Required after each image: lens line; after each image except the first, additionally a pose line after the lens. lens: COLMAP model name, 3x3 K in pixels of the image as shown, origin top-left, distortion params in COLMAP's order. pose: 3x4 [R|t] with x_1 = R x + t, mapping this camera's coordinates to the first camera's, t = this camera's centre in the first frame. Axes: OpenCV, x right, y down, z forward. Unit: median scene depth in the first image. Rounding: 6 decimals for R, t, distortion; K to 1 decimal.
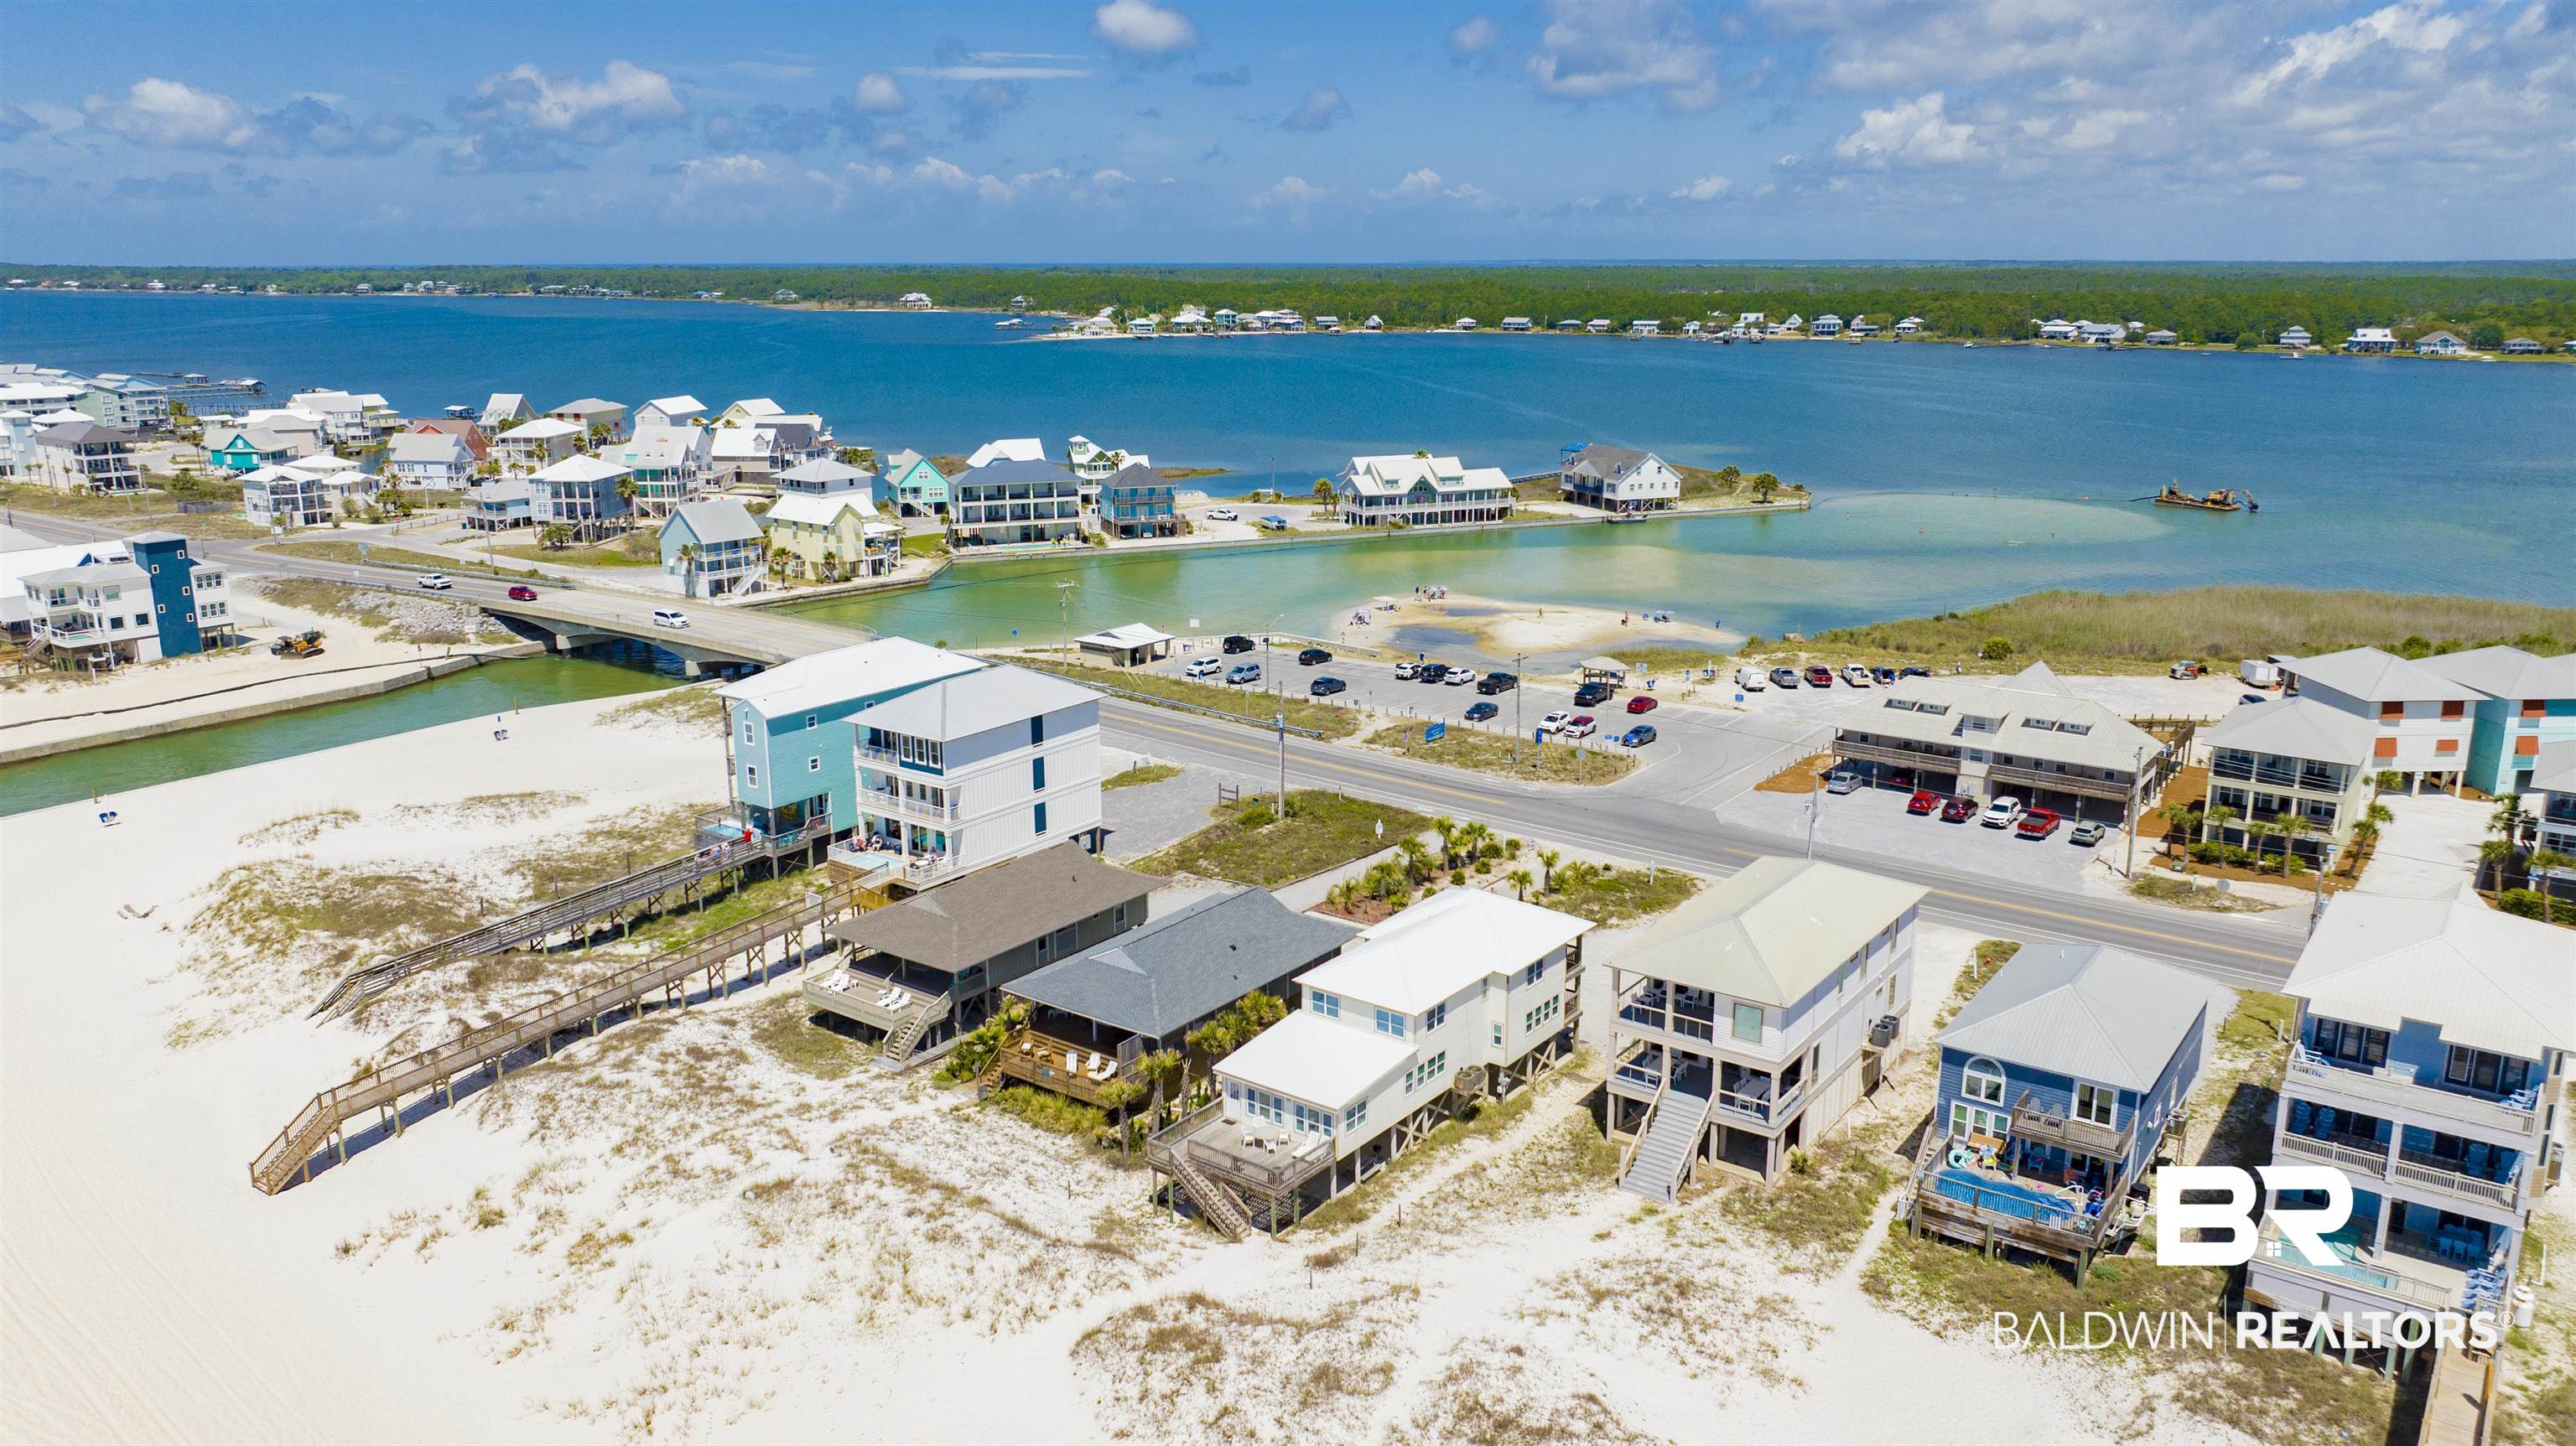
lens RADIAL K [[1865.4, 0, 1279.1], [0, 1865.4, 721.7], [0, 0, 1]] dist [-0.010639, -0.002576]
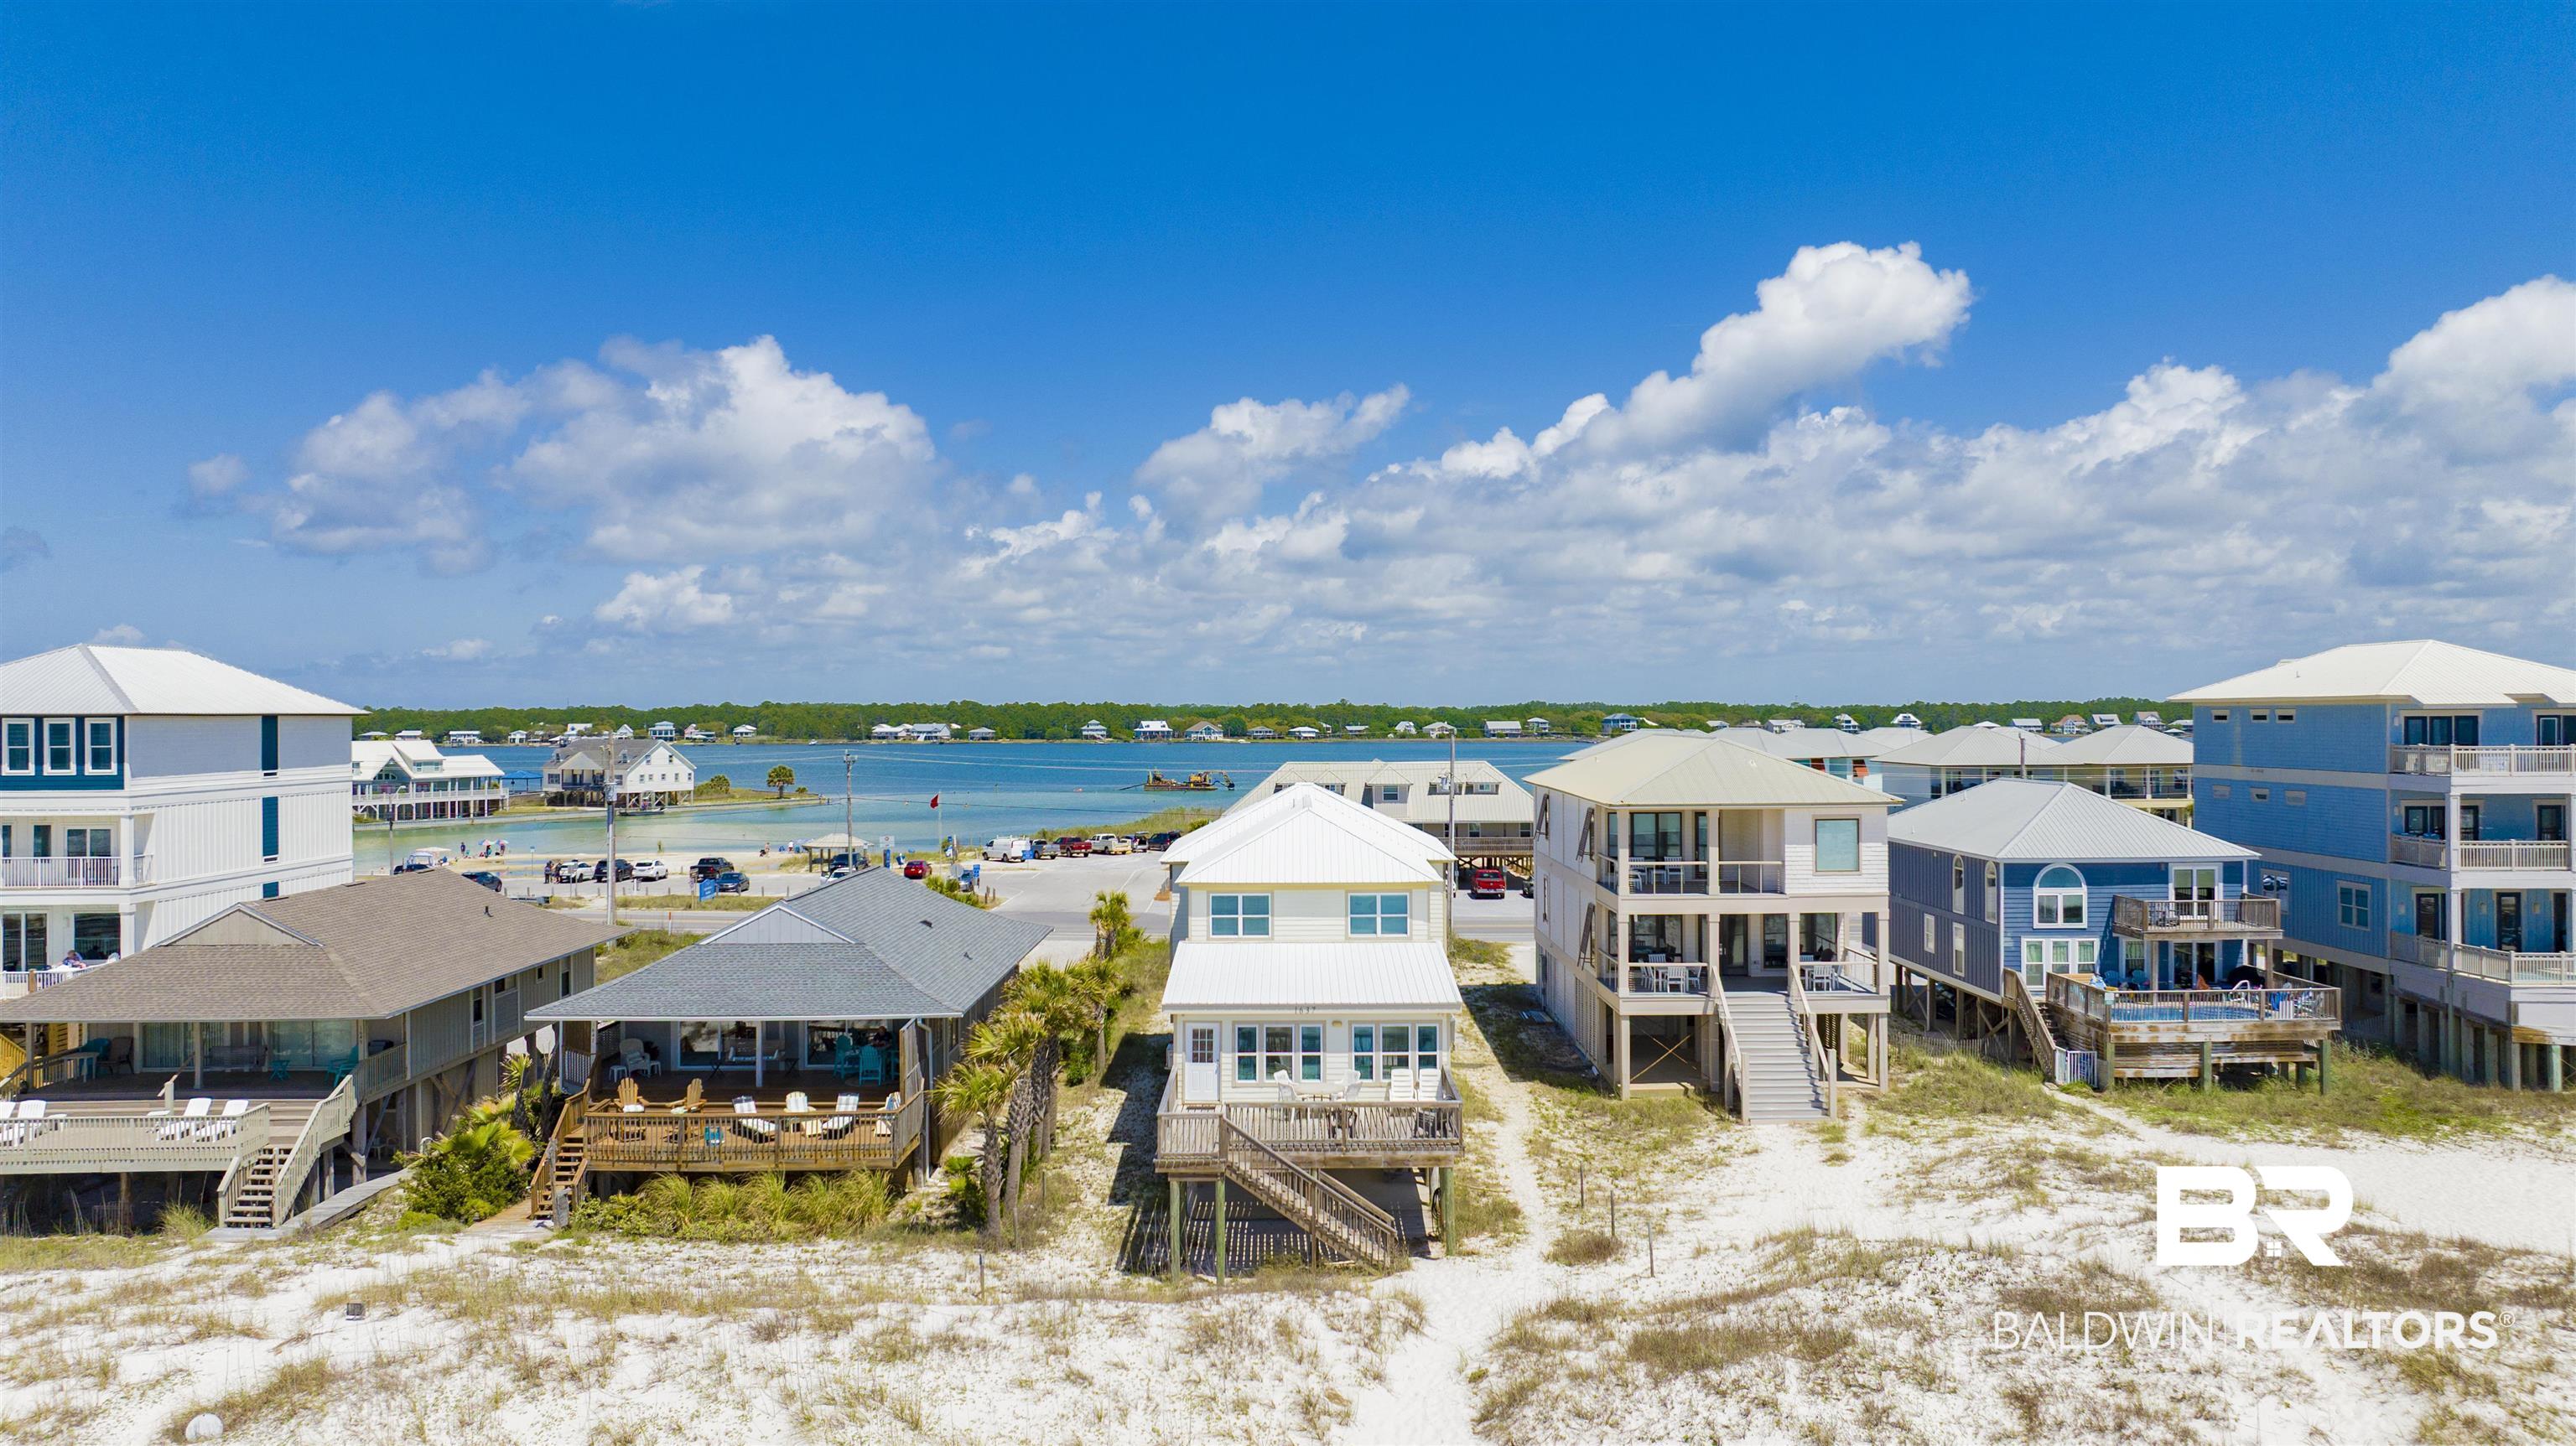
lens RADIAL K [[1839.7, 0, 1302.9], [0, 1839.7, 717.7], [0, 0, 1]] dist [-0.049598, 0.066427]
pose [[0.793723, -0.001540, 0.608277, -0.222337], [0.150684, 0.969326, -0.194169, 0.152765], [-0.589320, 0.245774, 0.769608, 0.409816]]
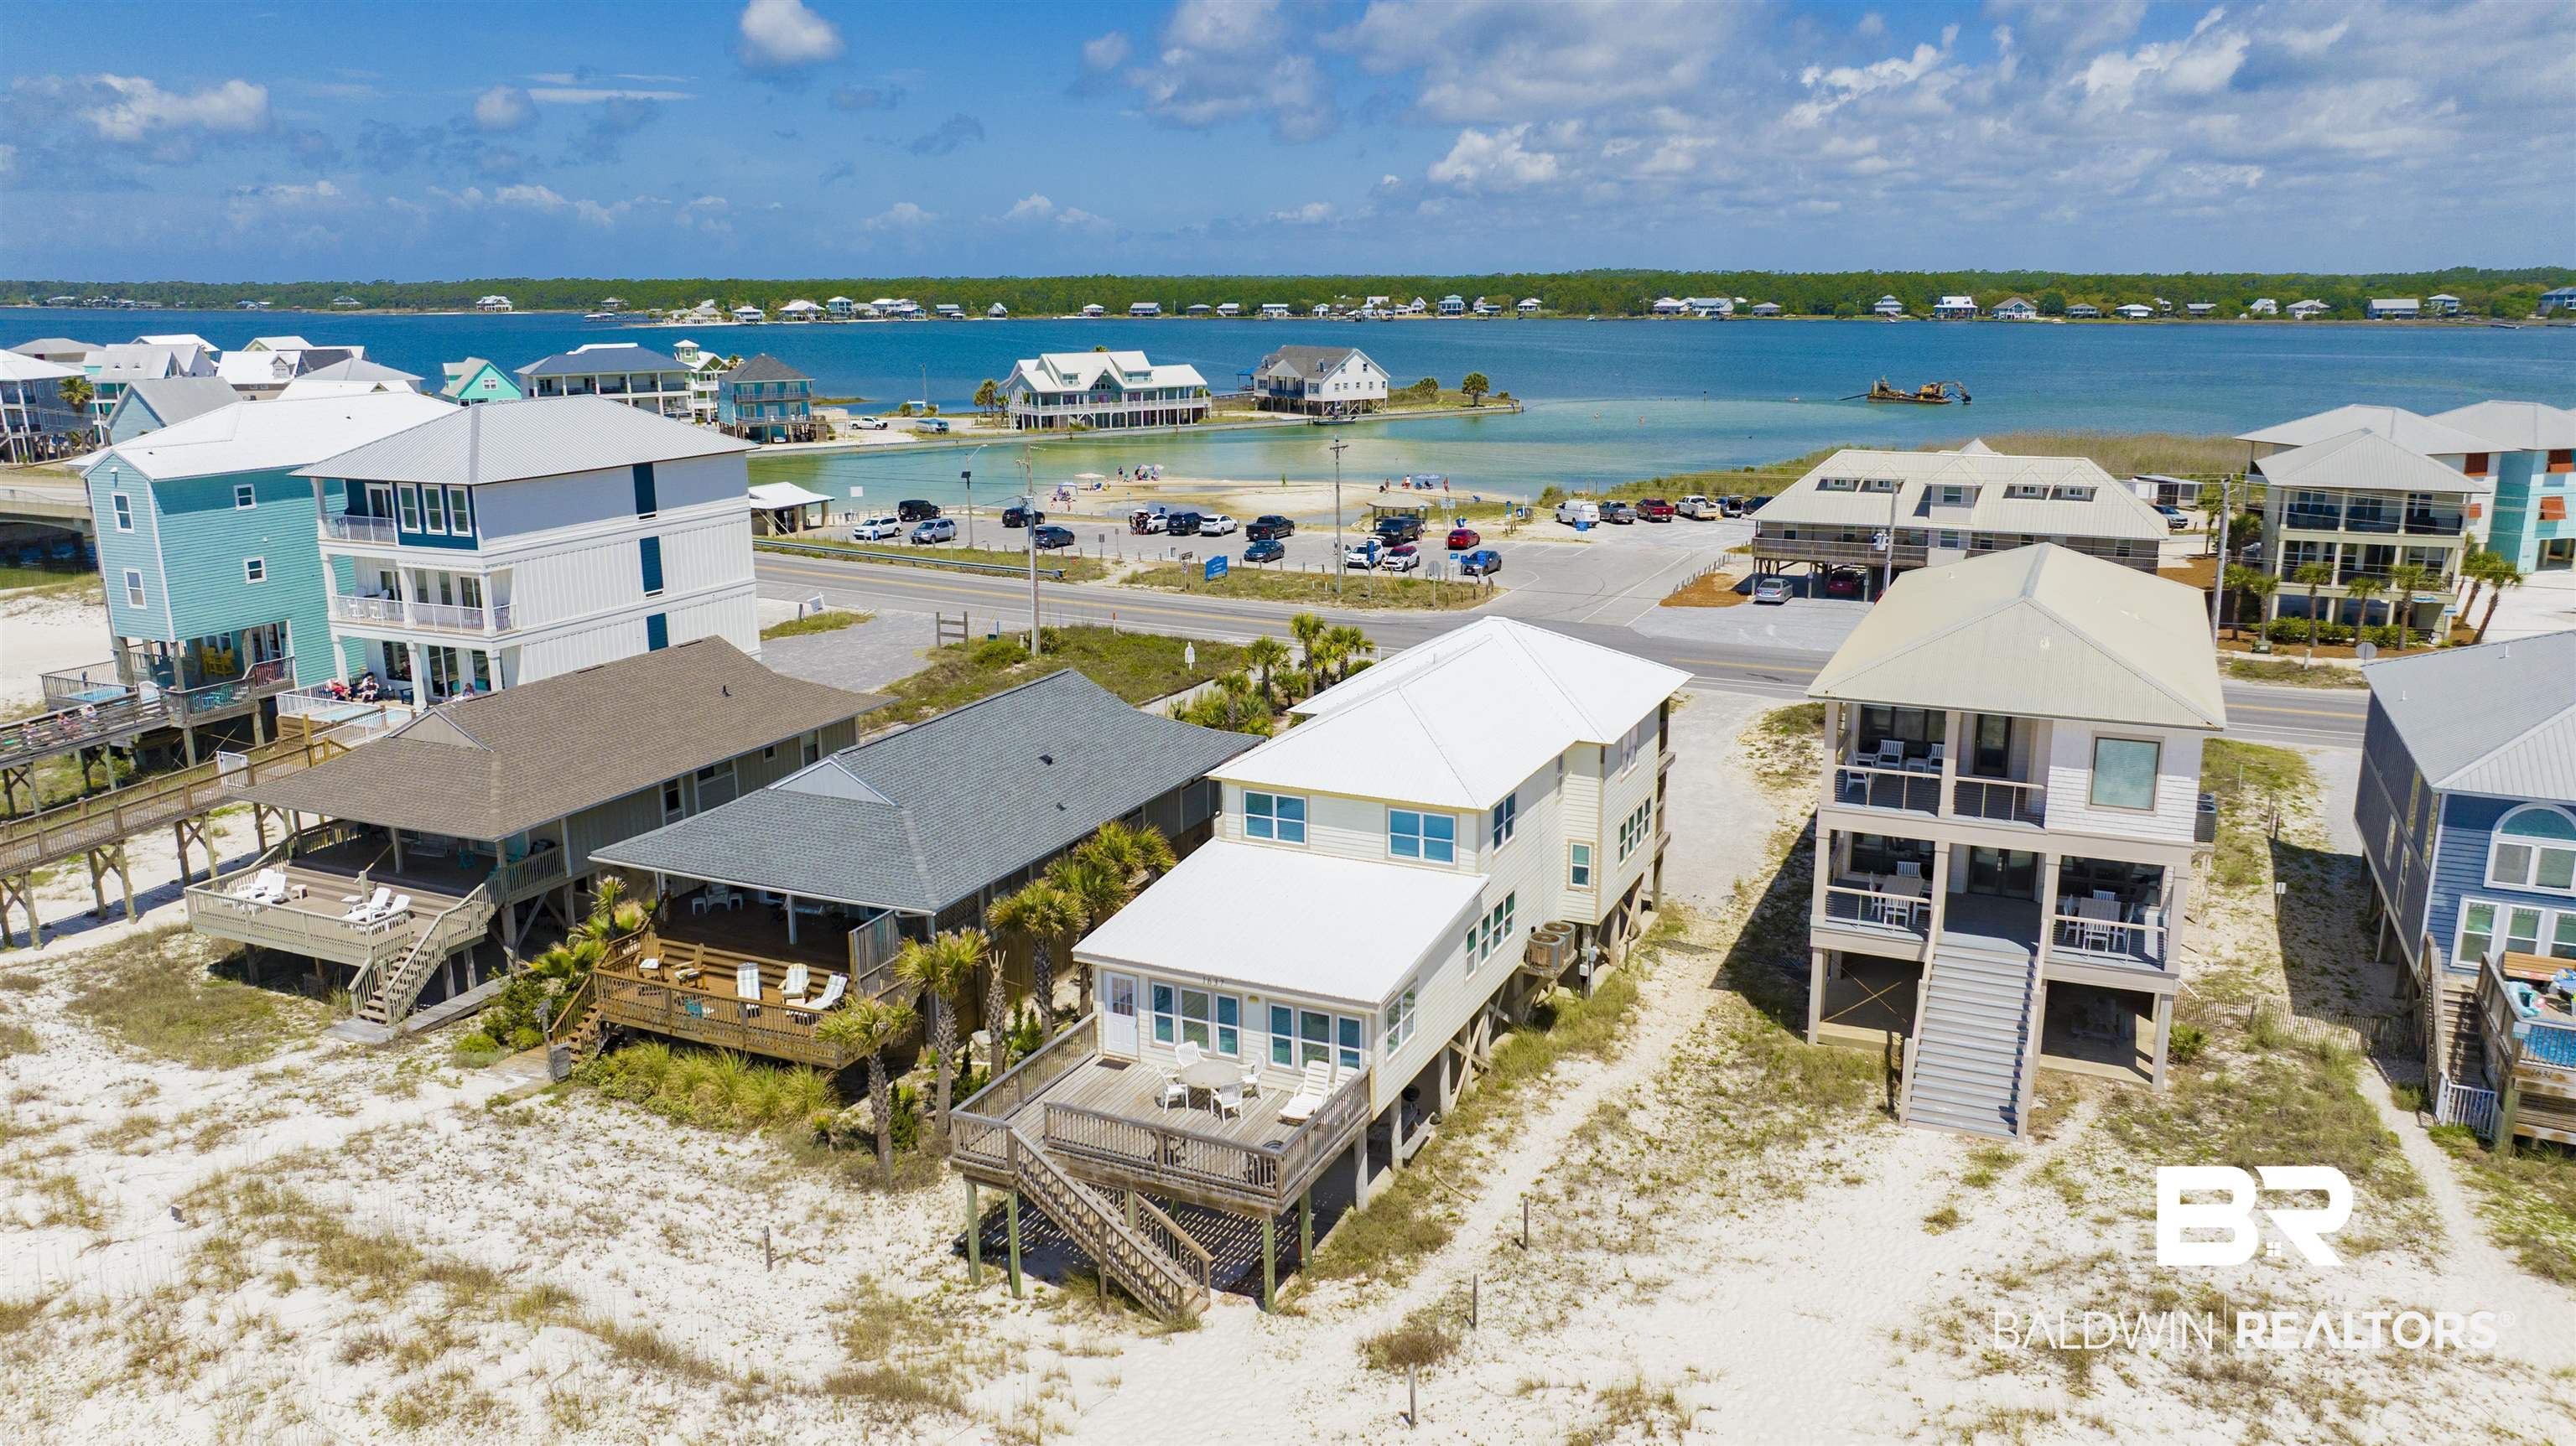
lens RADIAL K [[1834.7, 0, 1288.0], [0, 1834.7, 723.0], [0, 0, 1]] dist [-0.017927, 0.001245]
pose [[0.977754, -0.053036, 0.202940, -0.051996], [0.054986, 0.998479, -0.003977, 0.096289], [-0.202421, 0.015048, 0.979183, 0.389733]]
